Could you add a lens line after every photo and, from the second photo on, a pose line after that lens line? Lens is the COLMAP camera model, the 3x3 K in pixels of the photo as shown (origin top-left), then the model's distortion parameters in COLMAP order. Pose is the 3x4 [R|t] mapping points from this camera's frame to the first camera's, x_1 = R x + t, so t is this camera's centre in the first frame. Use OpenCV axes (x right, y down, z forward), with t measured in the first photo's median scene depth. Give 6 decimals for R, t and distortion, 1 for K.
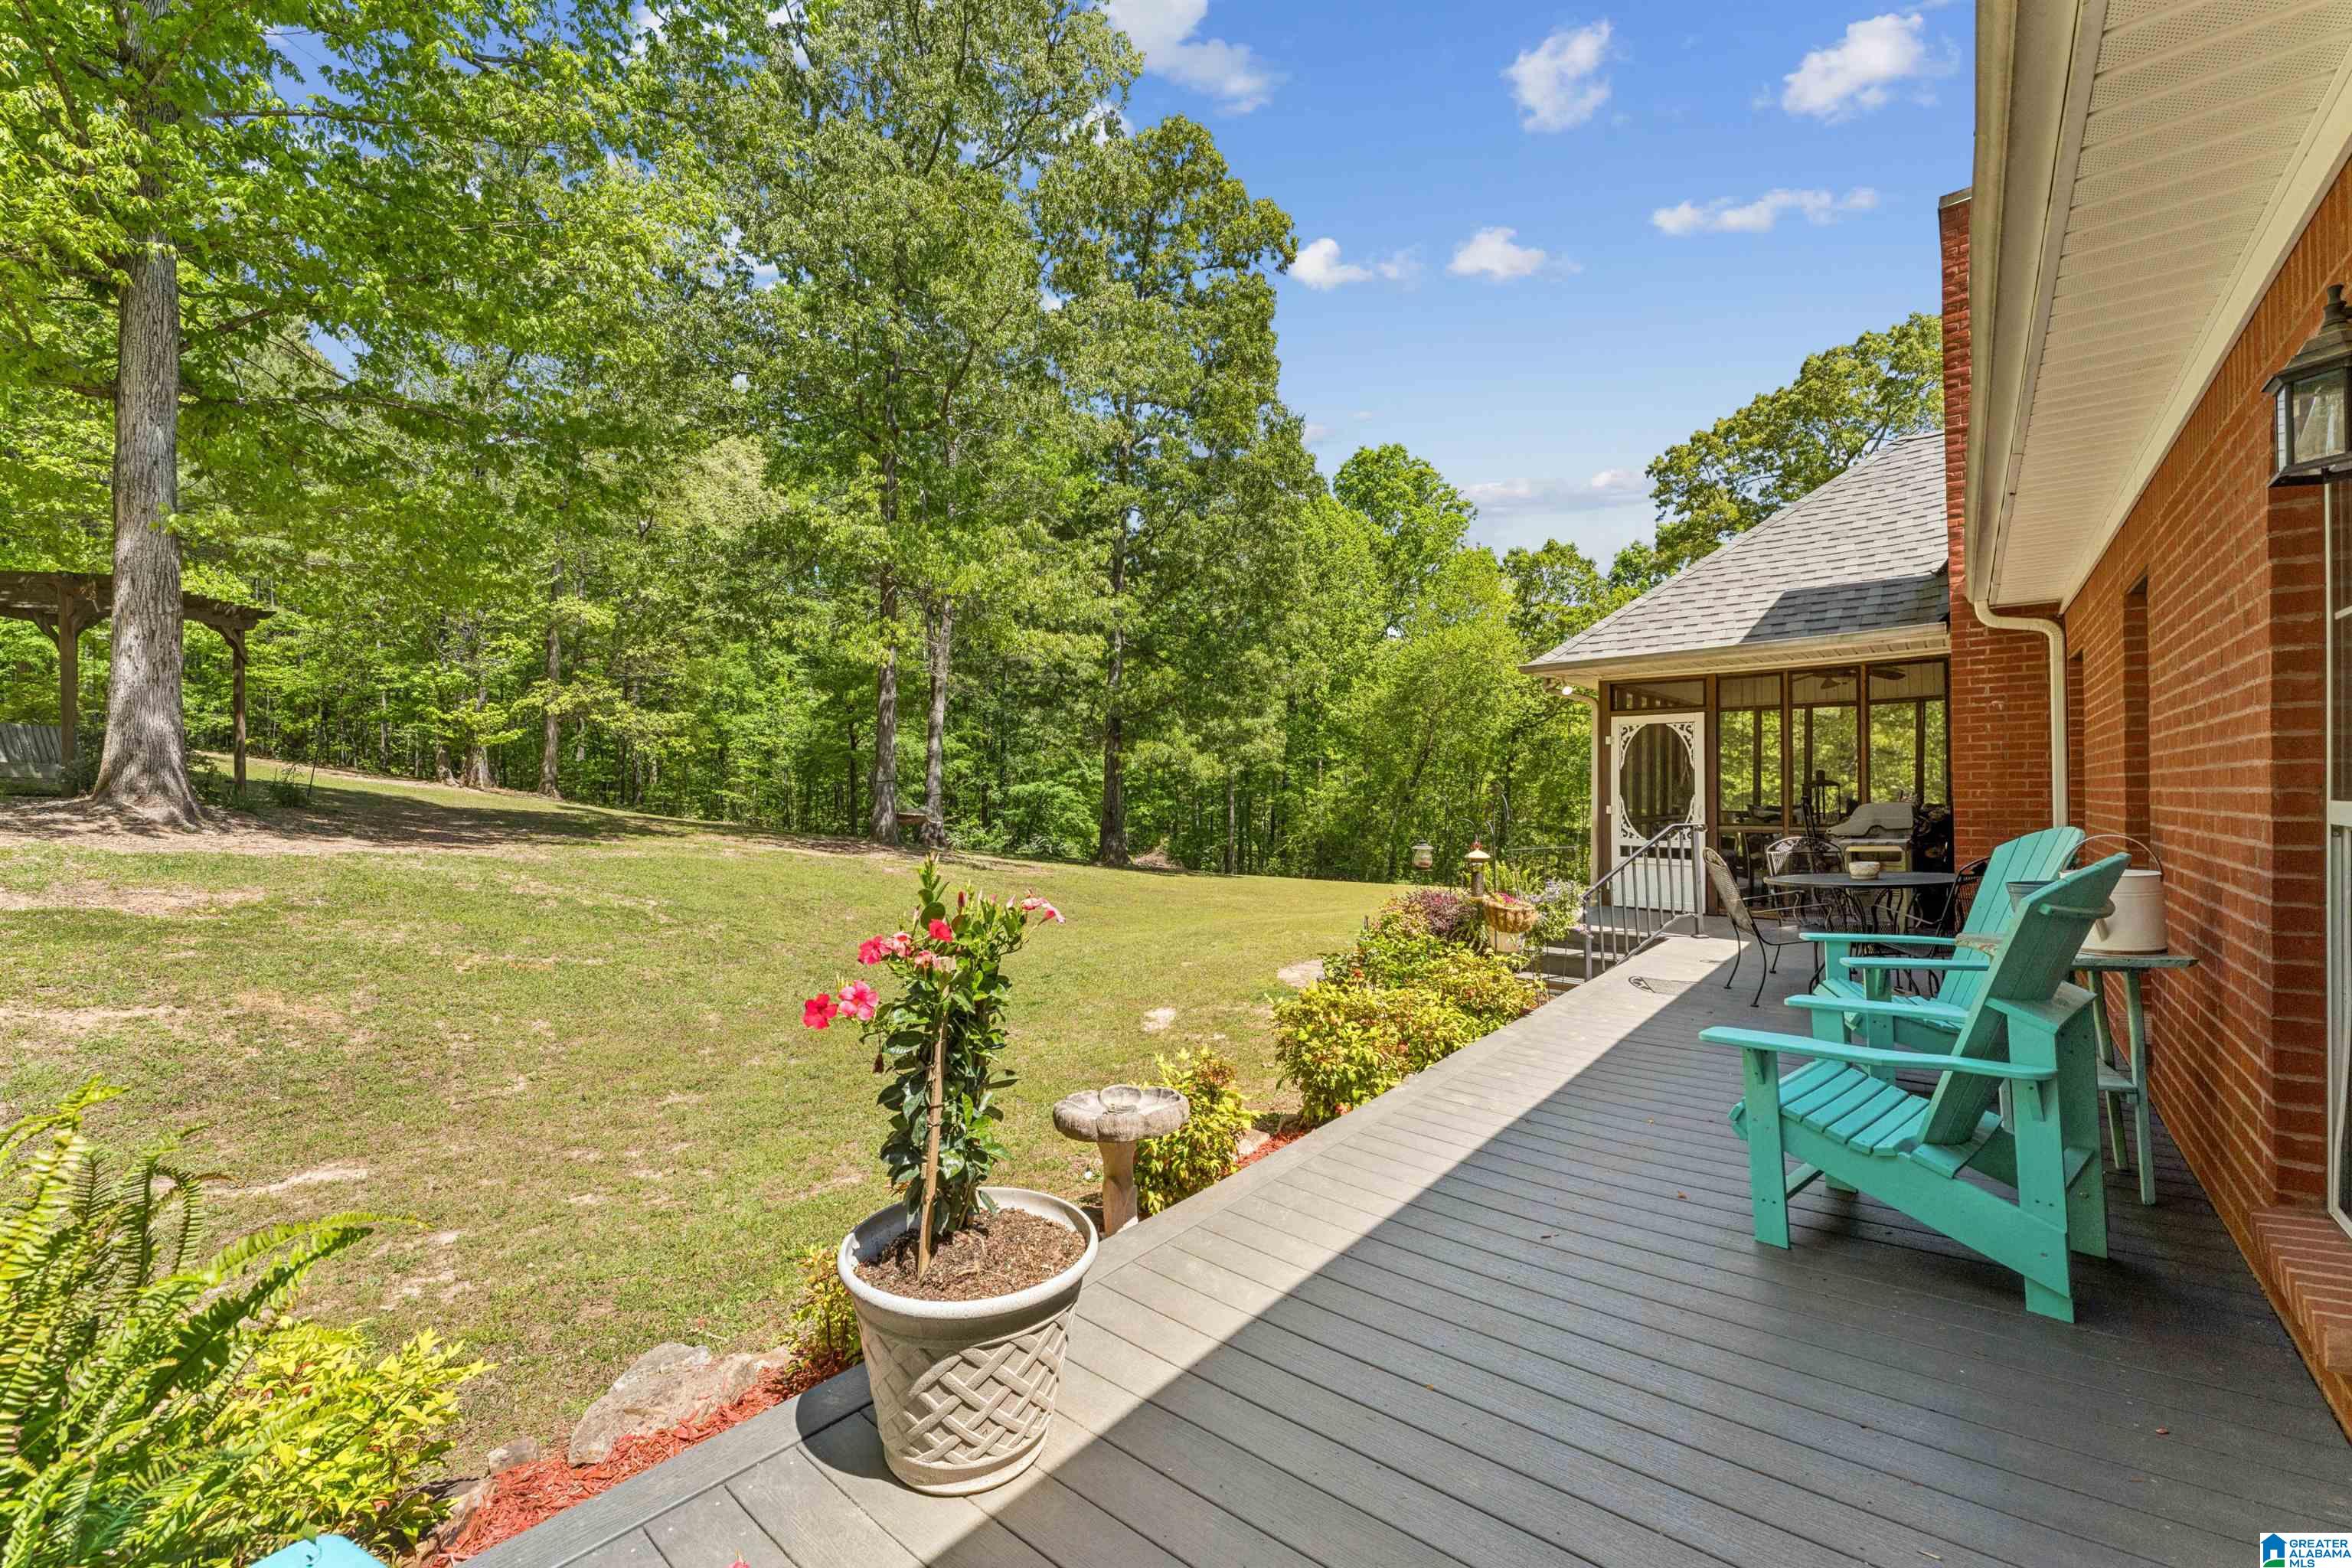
lens RADIAL K [[942.8, 0, 1160.2], [0, 942.8, 792.9], [0, 0, 1]] dist [0.002297, -0.000843]
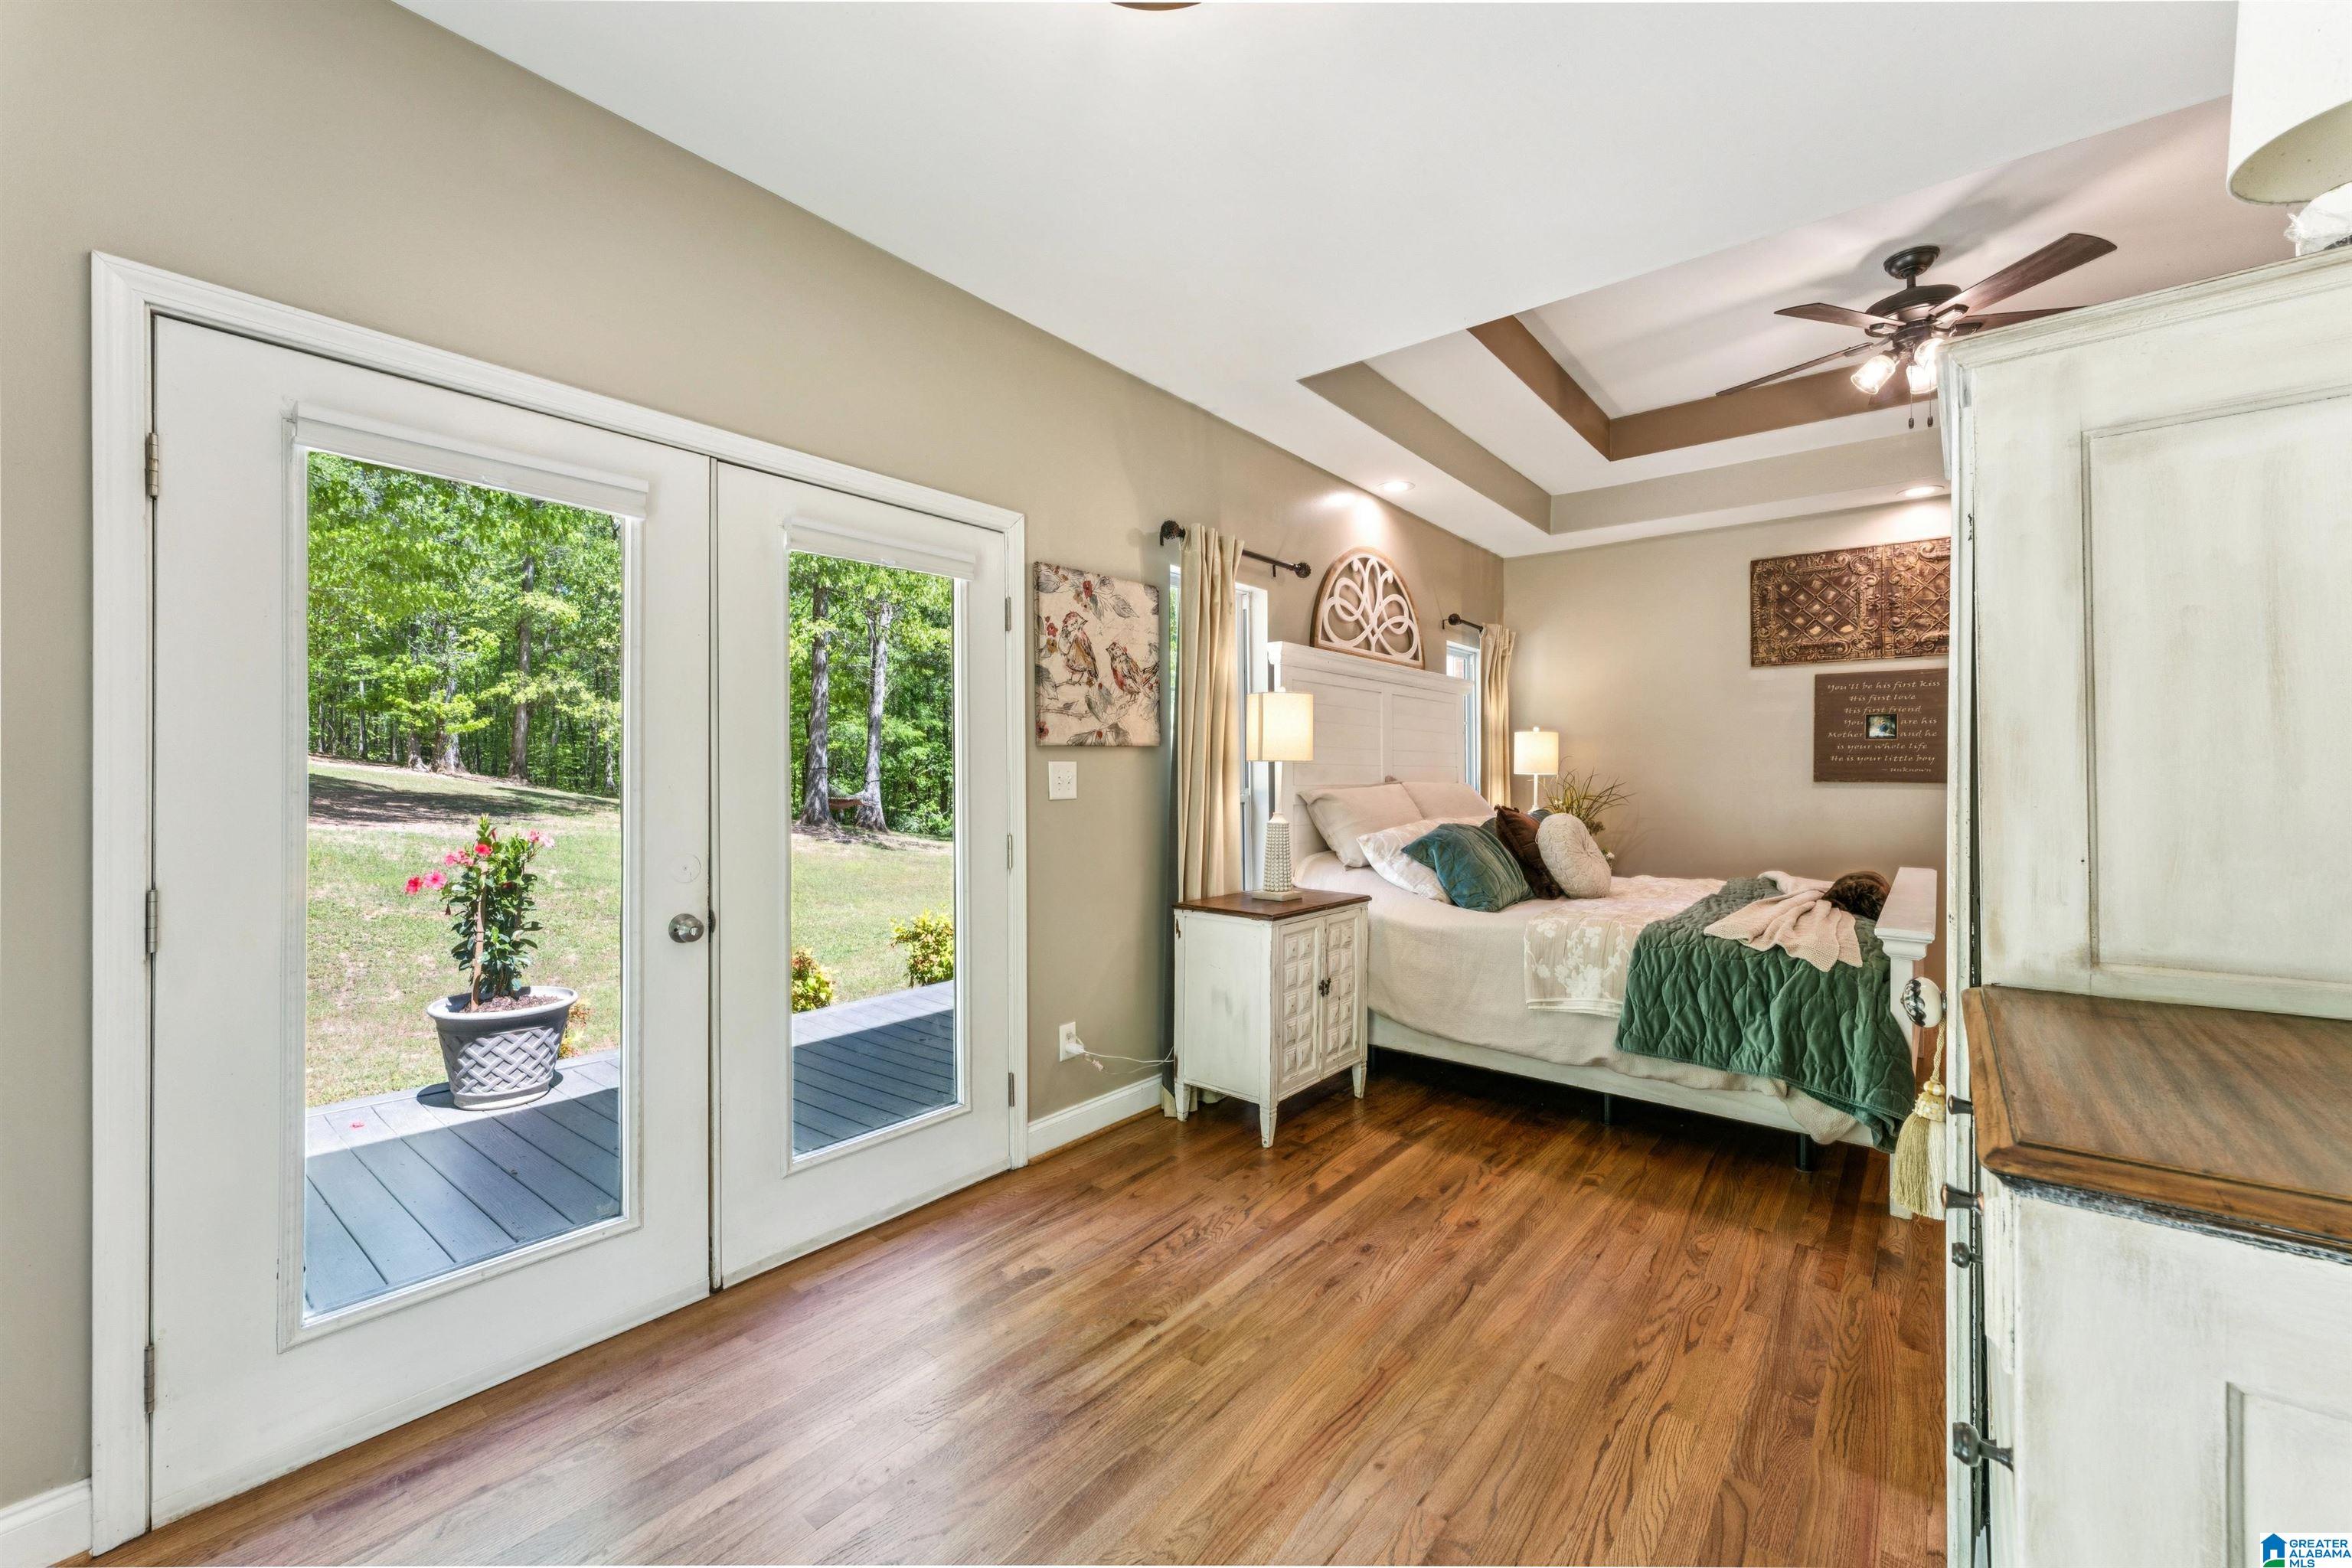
lens RADIAL K [[942.8, 0, 1158.1], [0, 942.8, 772.1], [0, 0, 1]] dist [0.002297, -0.000843]
pose [[0.999990, 0.002213, 0.003766, 0.075233], [-0.002186, 0.999972, -0.007186, -0.000961], [-0.003781, 0.007178, 0.999967, -0.066381]]
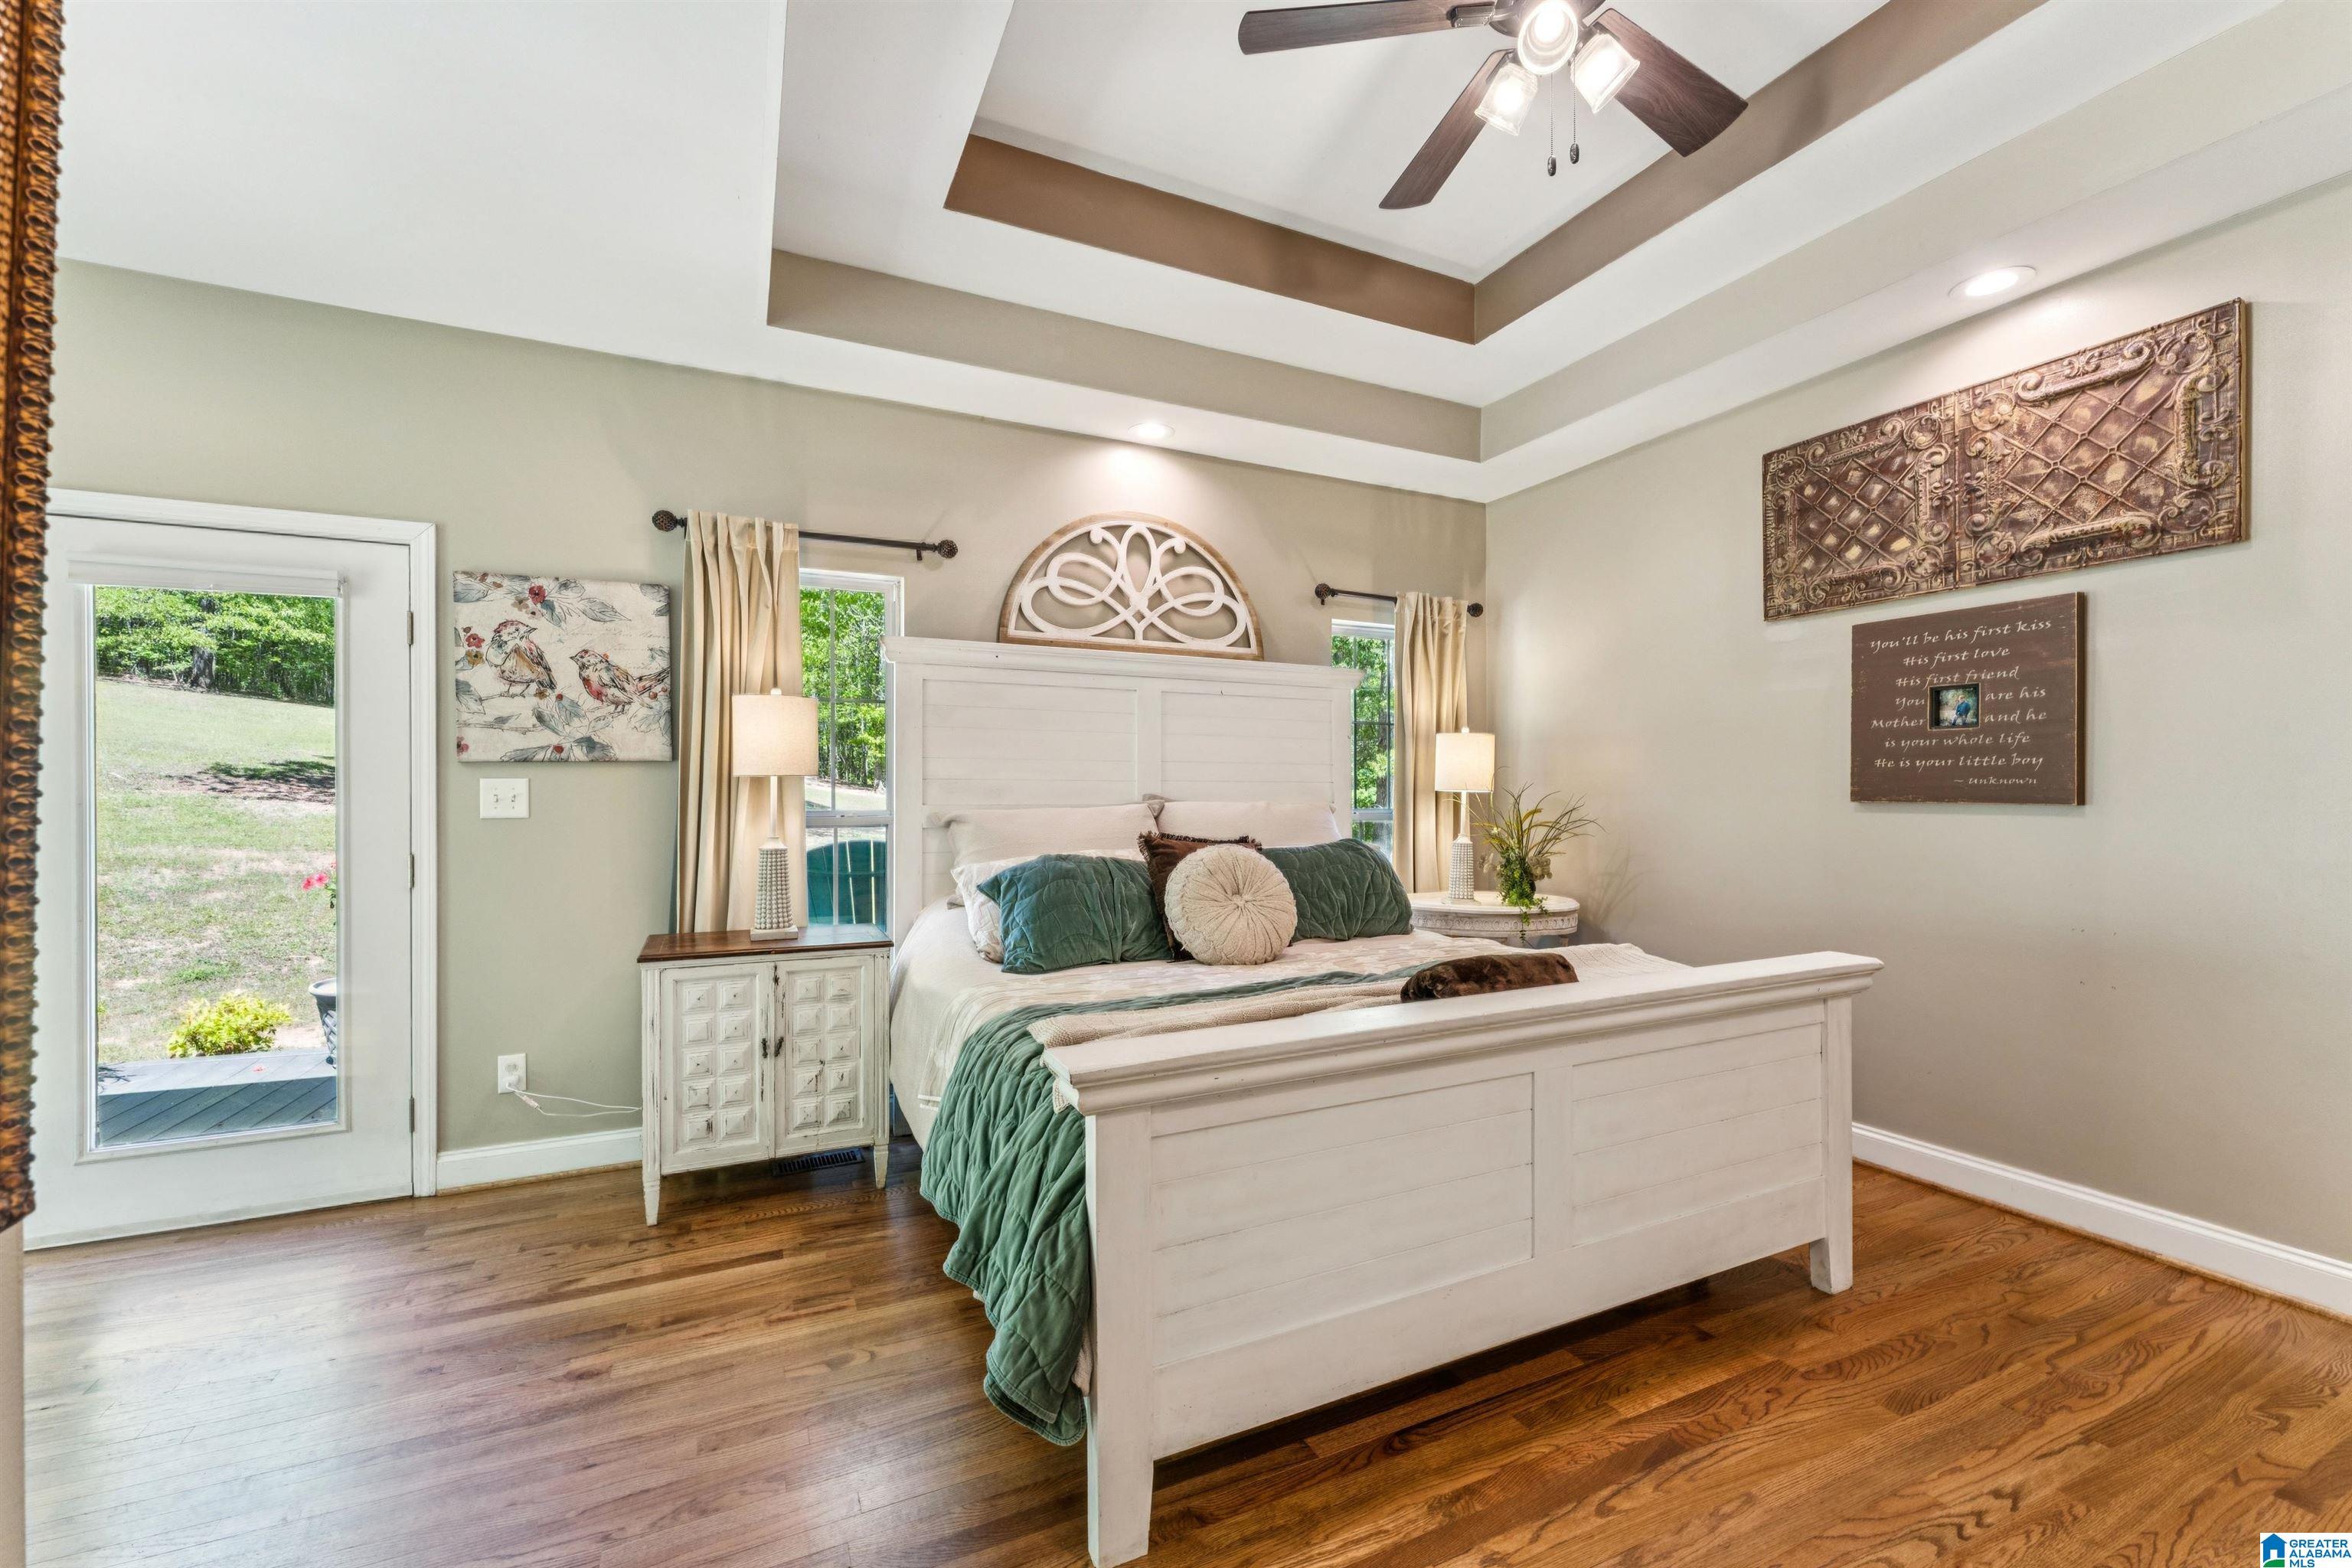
lens RADIAL K [[942.8, 0, 1174.0], [0, 942.8, 795.0], [0, 0, 1]] dist [0.002297, -0.000843]
pose [[0.905463, 0.001229, -0.424423, 1.673021], [-0.002201, 0.999996, -0.001801, -0.003176], [0.424419, 0.002565, 0.905462, 0.672698]]
